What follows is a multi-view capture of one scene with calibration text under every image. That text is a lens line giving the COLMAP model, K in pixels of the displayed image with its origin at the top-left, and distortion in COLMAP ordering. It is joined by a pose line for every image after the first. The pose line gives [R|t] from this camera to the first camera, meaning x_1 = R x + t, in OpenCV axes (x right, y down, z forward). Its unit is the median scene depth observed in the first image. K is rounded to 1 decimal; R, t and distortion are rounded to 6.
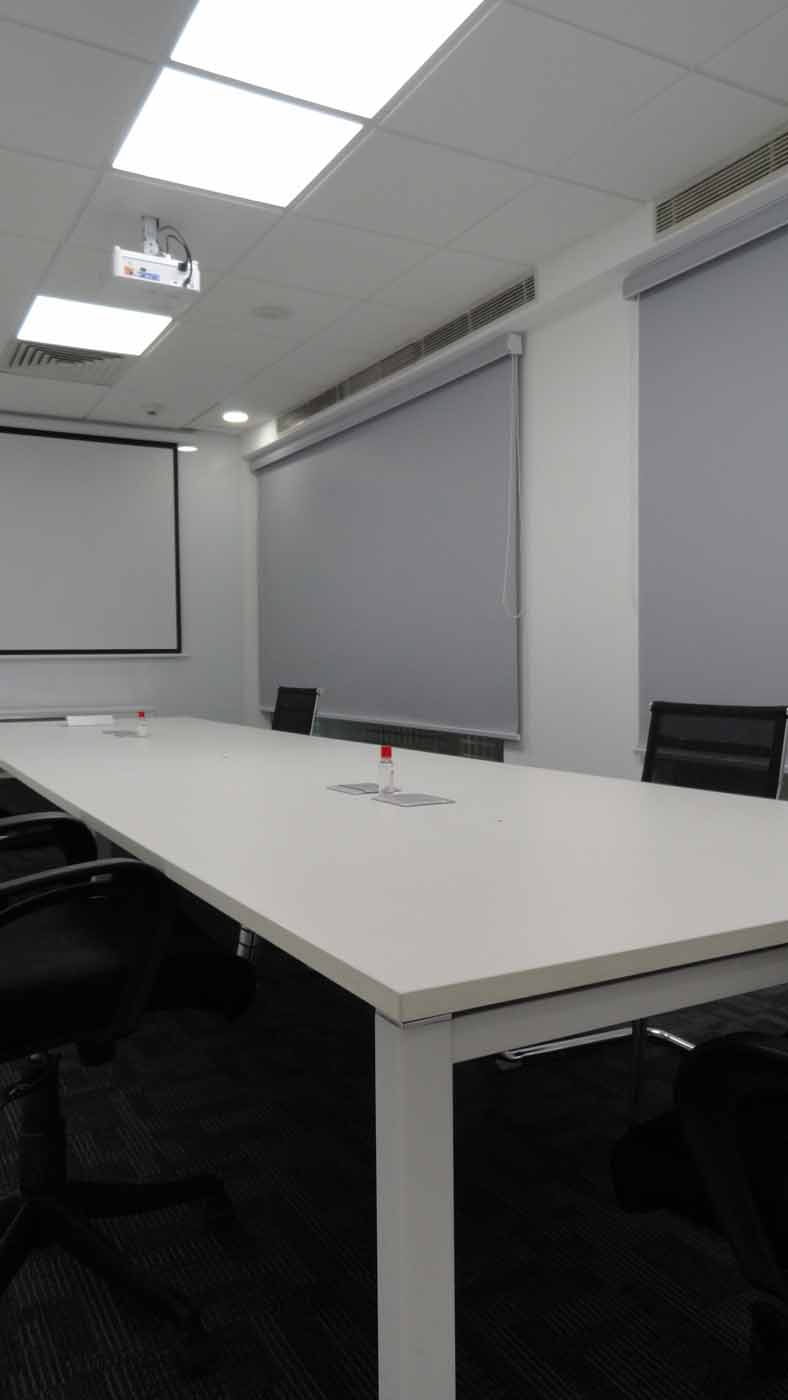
lens RADIAL K [[978.9, 0, 421.5], [0, 978.9, 688.8], [0, 0, 1]] dist [-0.007563, 0.013138]
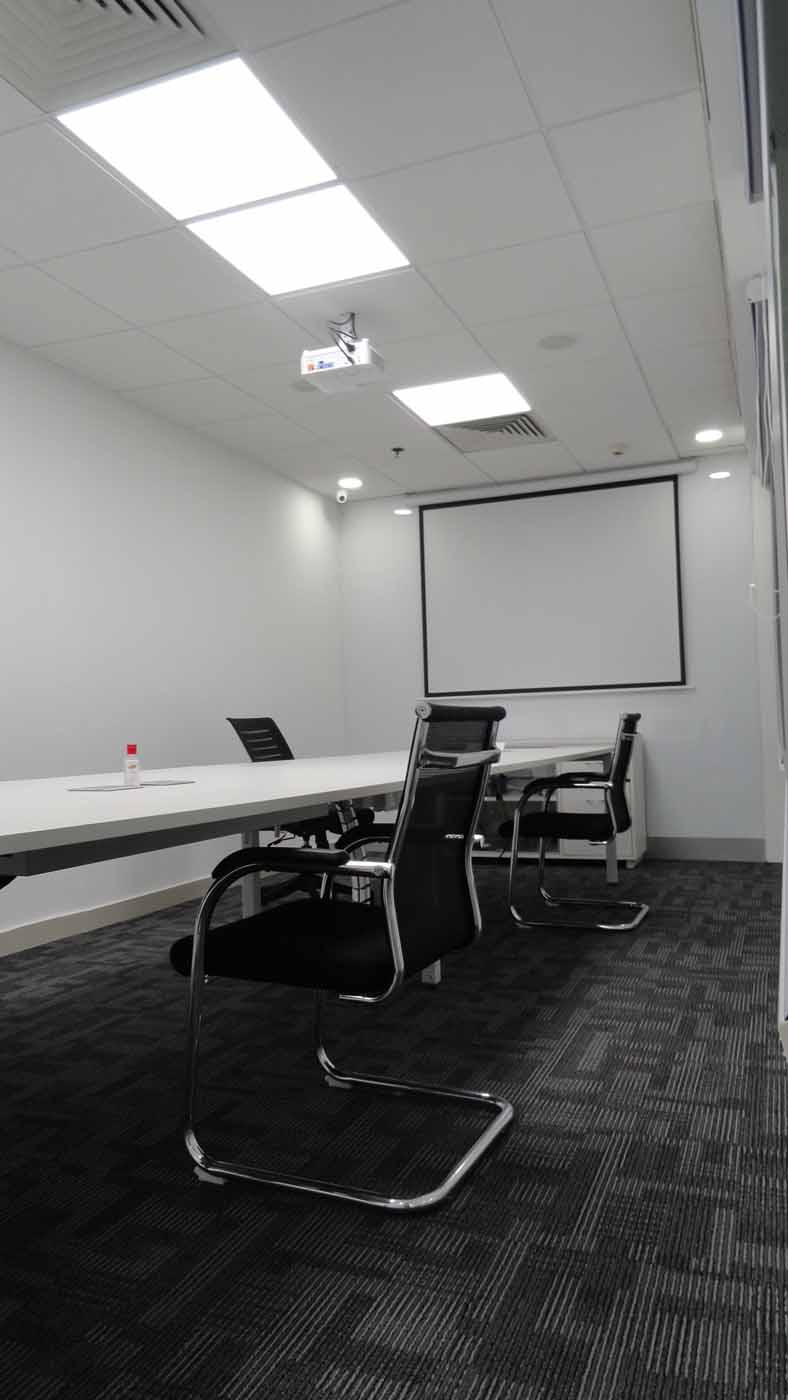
lens RADIAL K [[978.9, 0, 394.8], [0, 978.9, 699.3], [0, 0, 1]] dist [-0.007563, 0.013138]
pose [[0.623297, -0.031489, -0.781351, 1.801187], [0.001445, 0.999234, -0.039117, 0.082637], [0.781984, 0.023252, 0.622864, 0.859257]]
